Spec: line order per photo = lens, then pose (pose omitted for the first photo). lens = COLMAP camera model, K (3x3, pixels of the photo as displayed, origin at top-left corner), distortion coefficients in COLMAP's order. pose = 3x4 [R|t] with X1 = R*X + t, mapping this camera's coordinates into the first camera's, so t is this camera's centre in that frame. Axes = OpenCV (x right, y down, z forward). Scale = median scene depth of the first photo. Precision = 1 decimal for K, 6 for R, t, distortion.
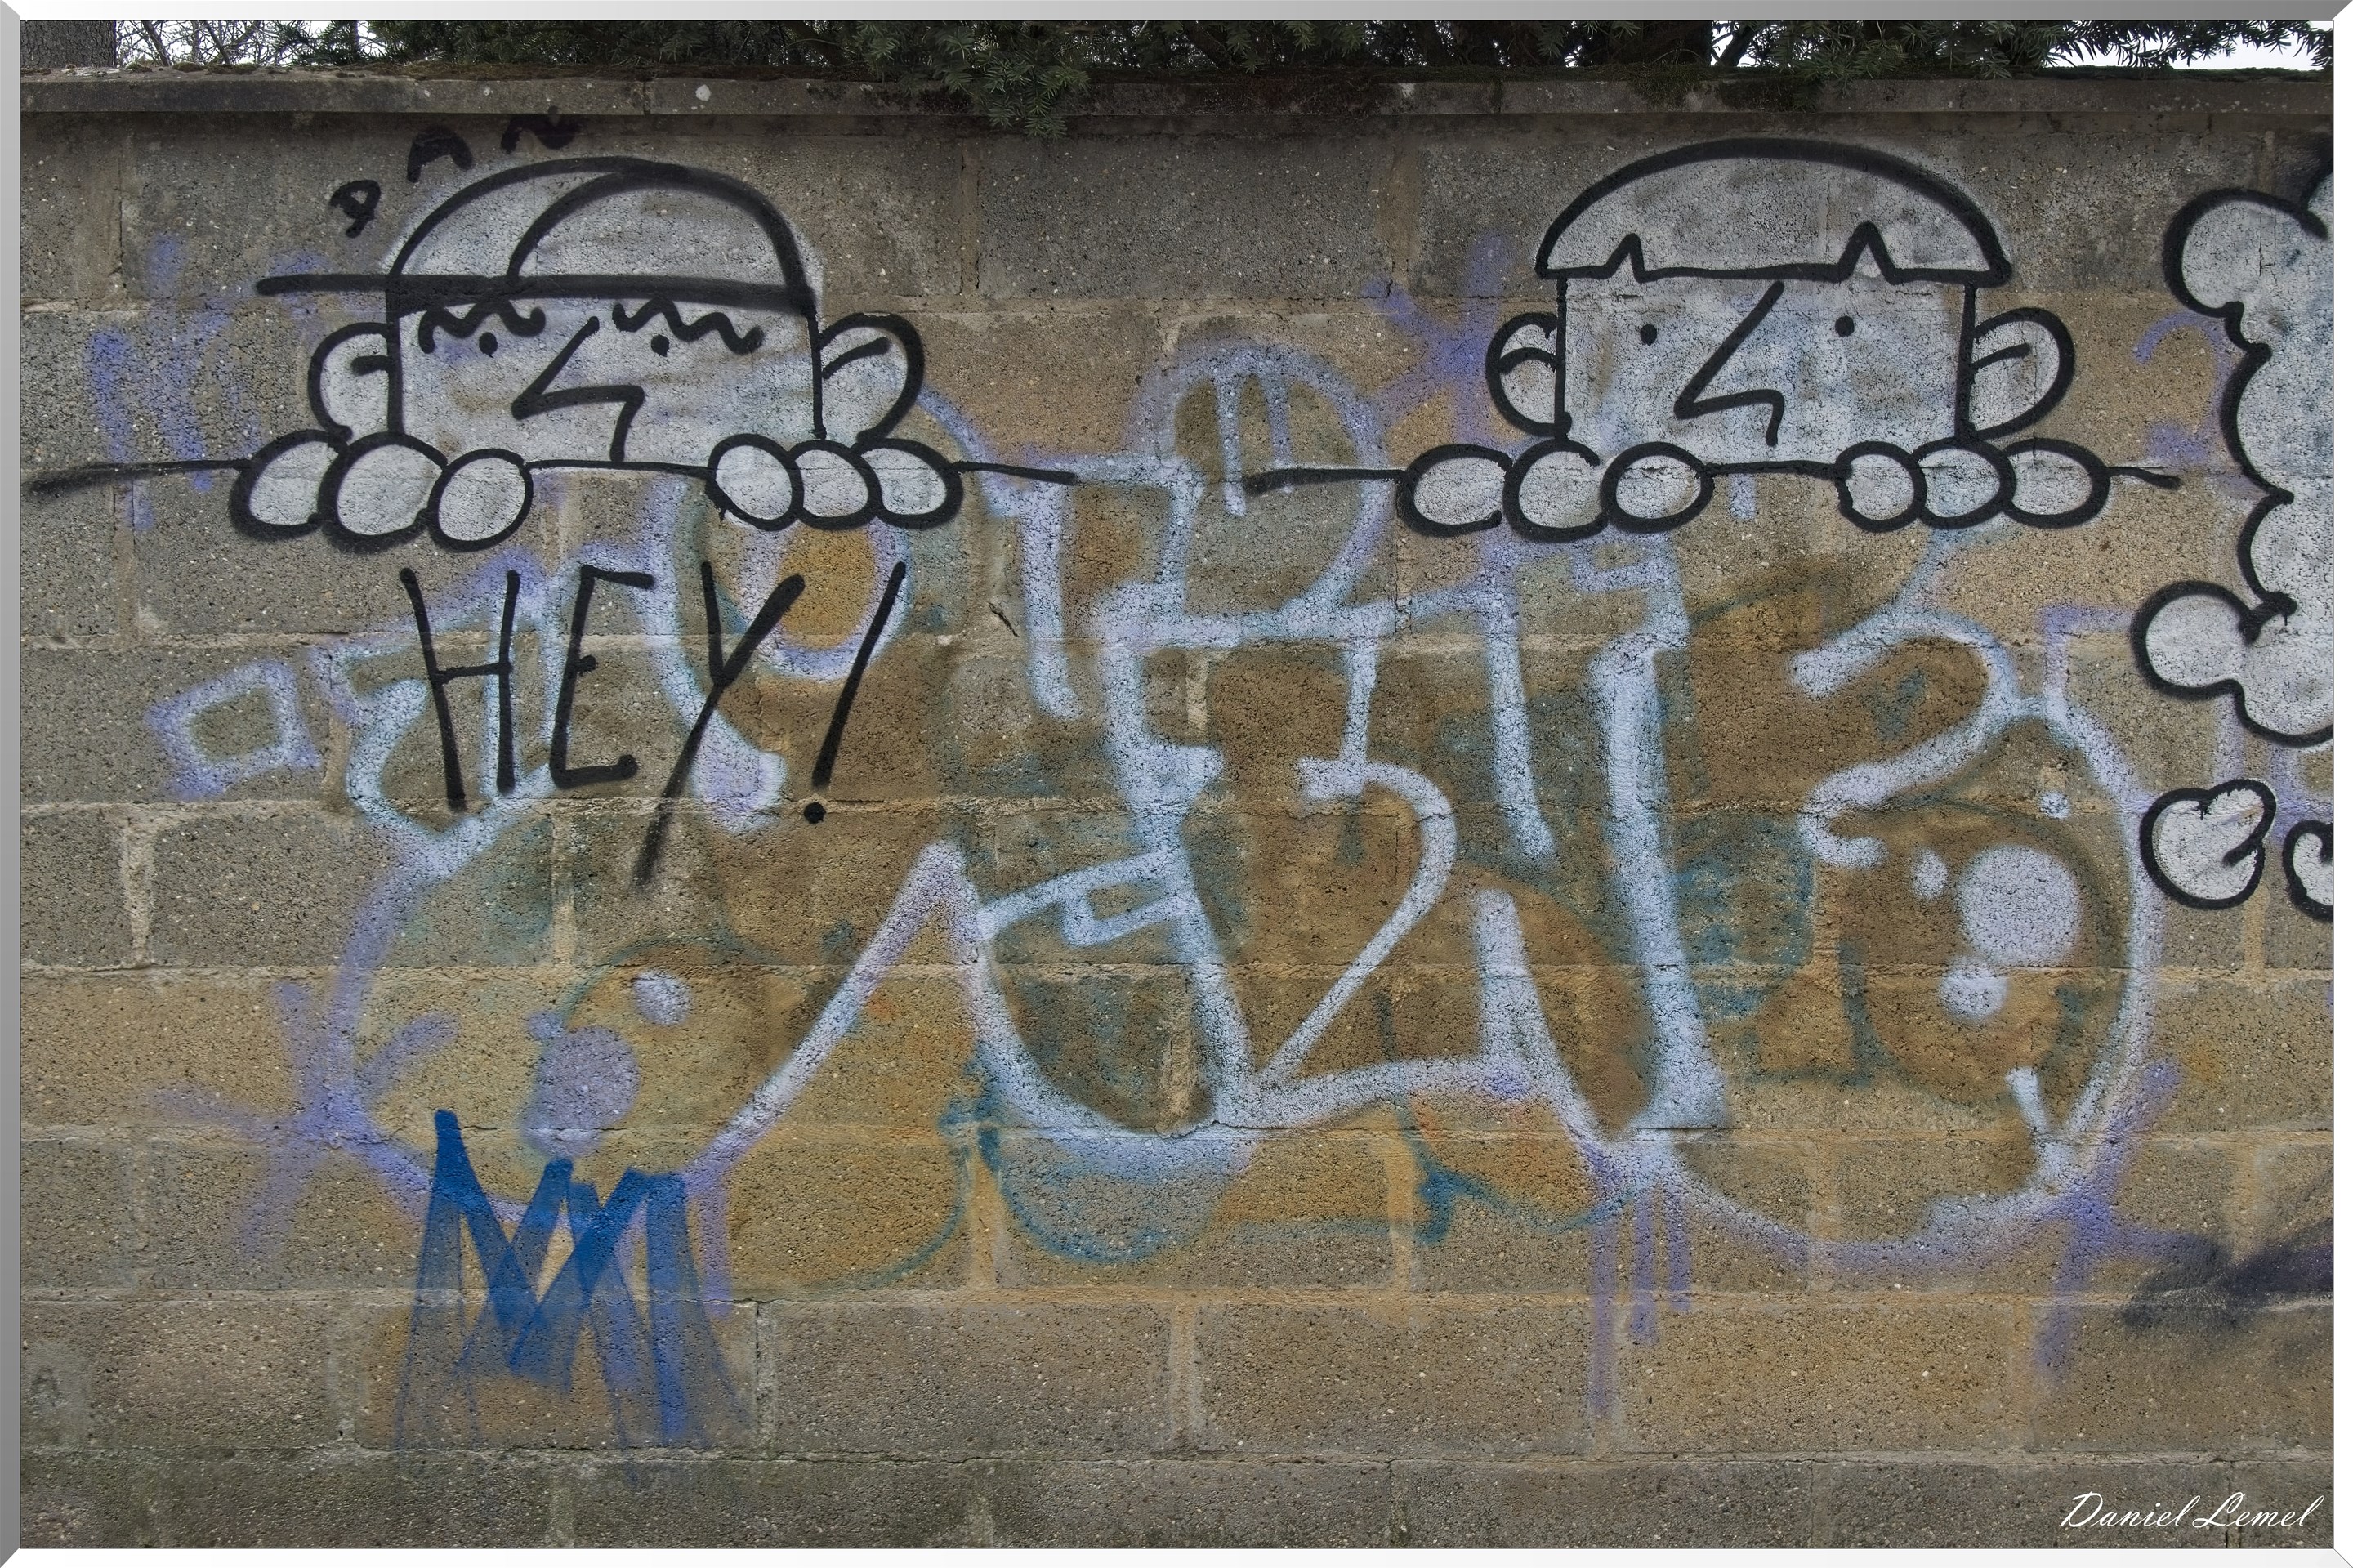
lens RADIAL K [[3225.1, 0, 1176.5], [0, 3225.1, 786.4], [0, 0, 1]] dist [-0.002455, 0.000000]
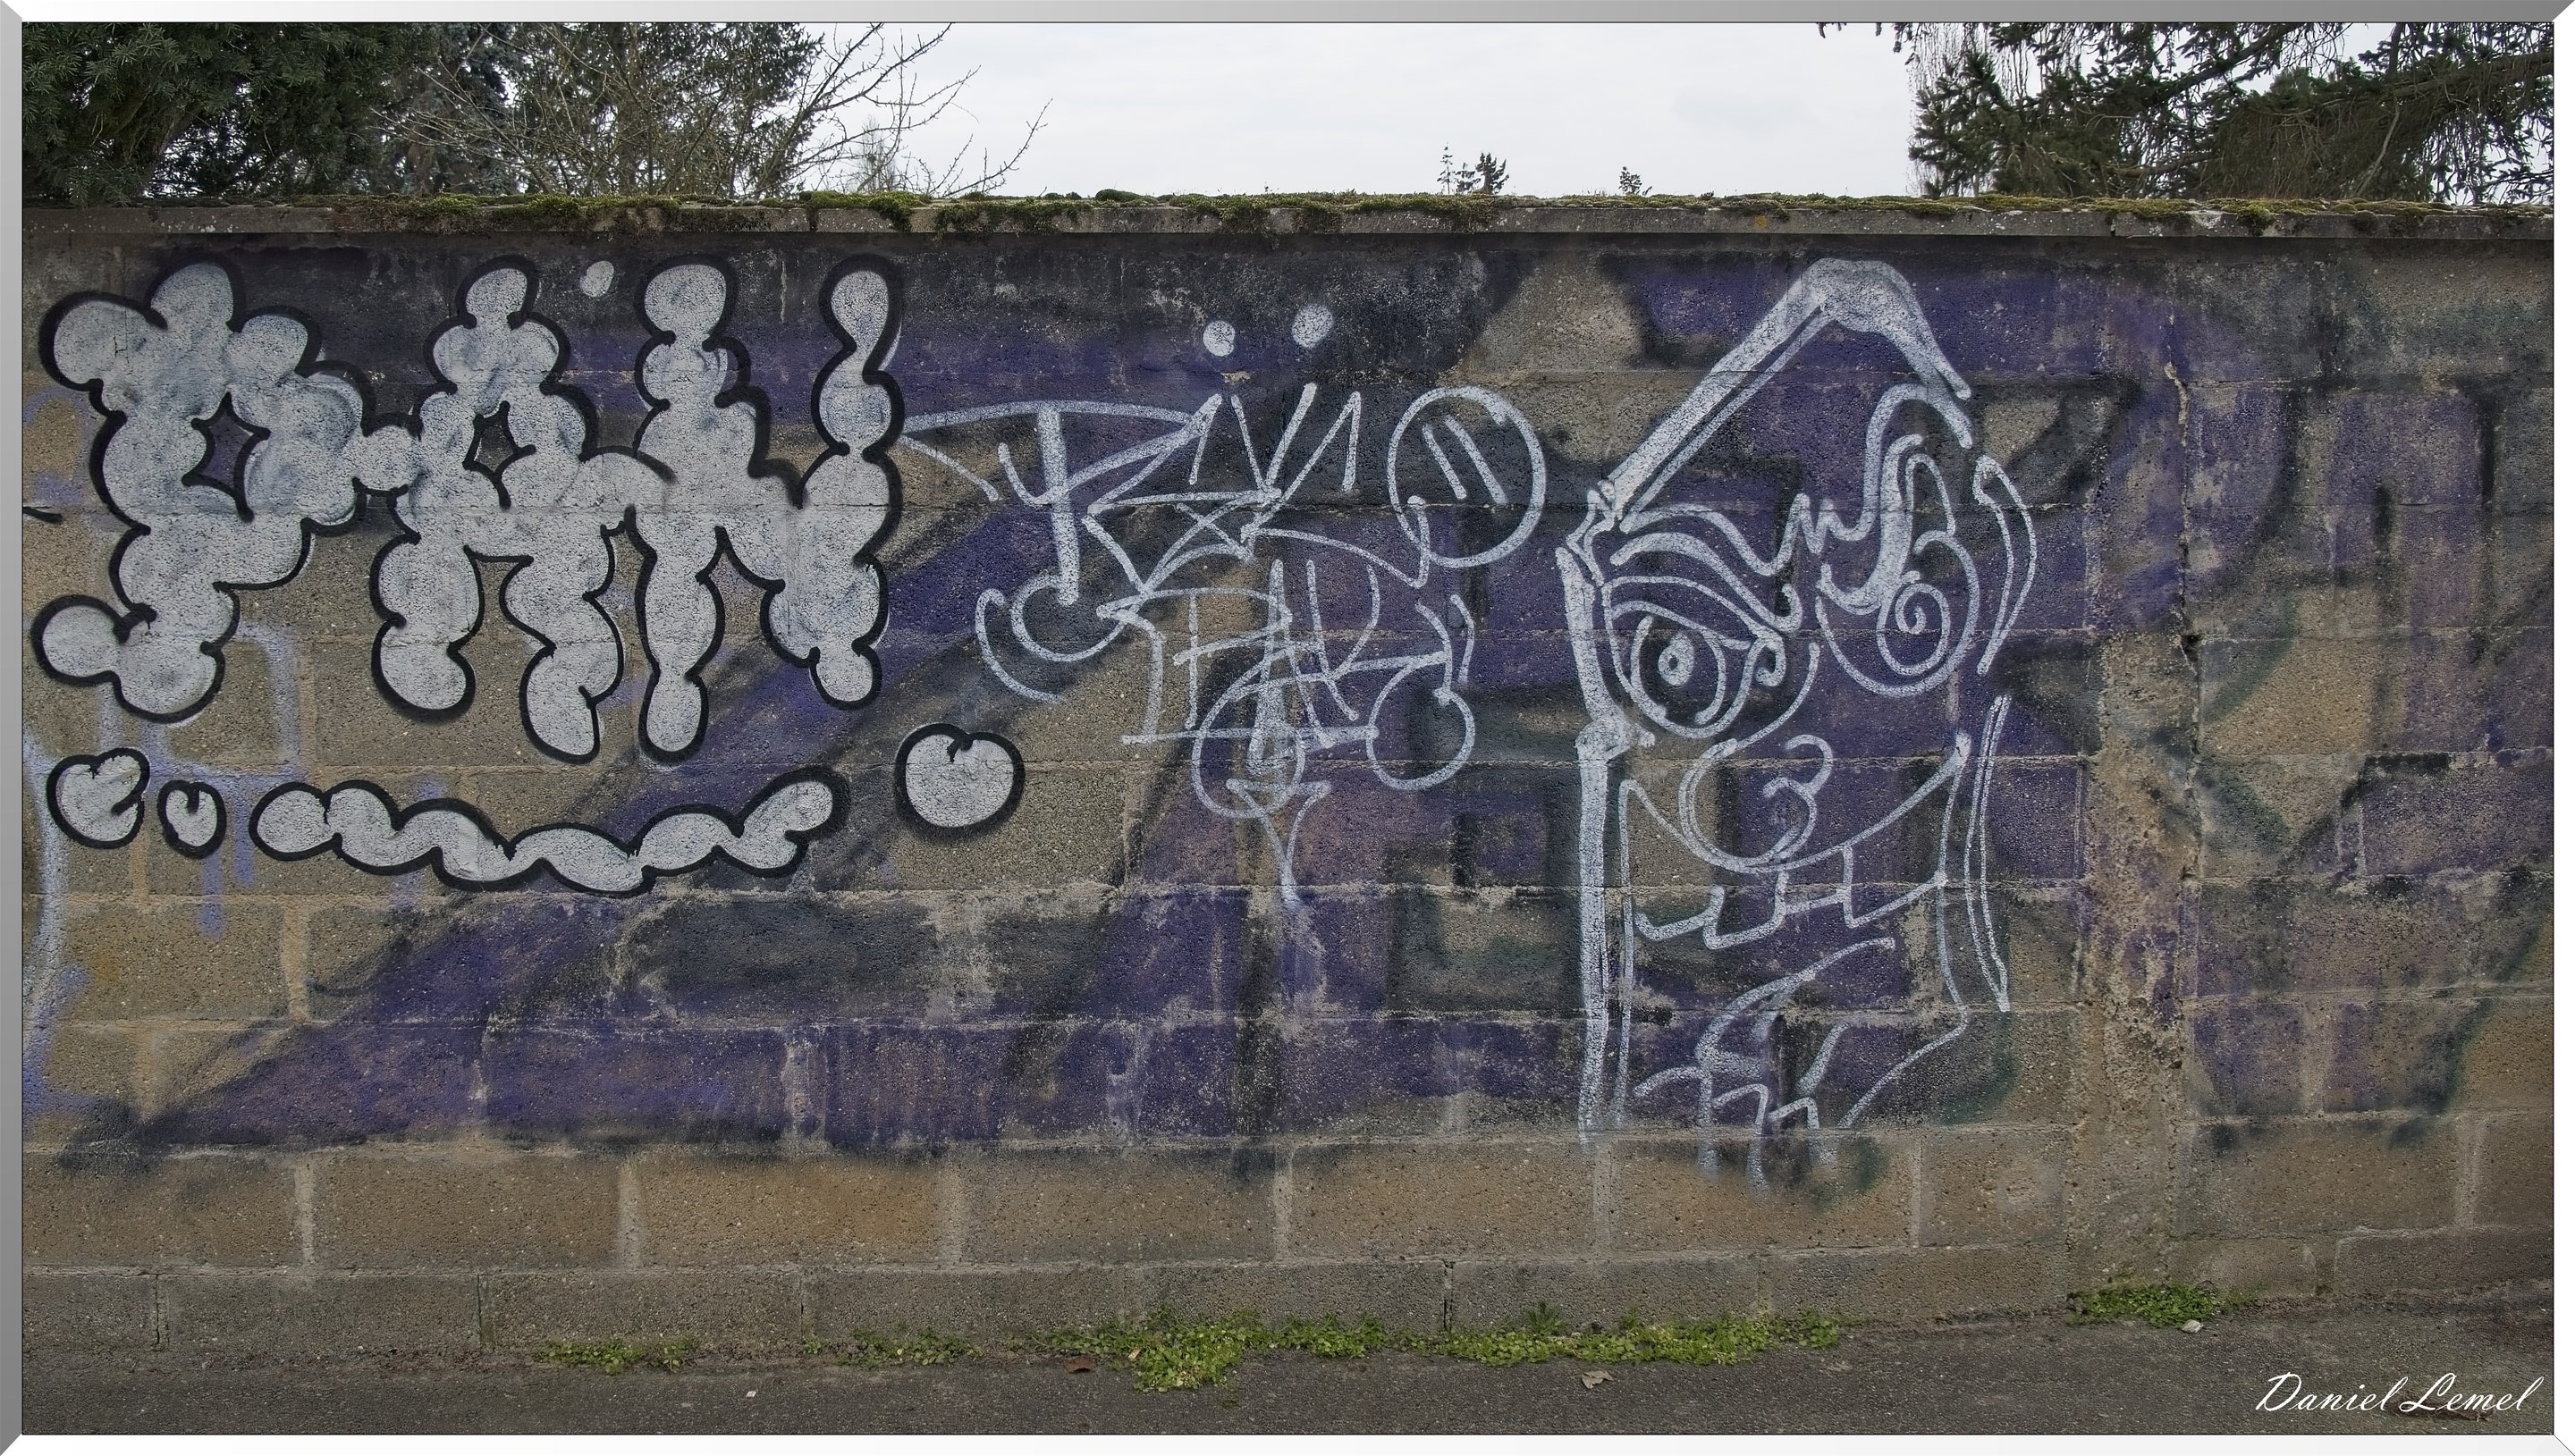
lens RADIAL K [[2493.8, 0, 1287.4], [0, 2493.8, 723.6], [0, 0, 1]] dist [-0.007339, 0.000000]
pose [[0.998437, 0.001485, -0.055873, 0.852458], [-0.001052, 0.999969, 0.007776, -0.020335], [0.055882, -0.007705, 0.998408, 0.030051]]
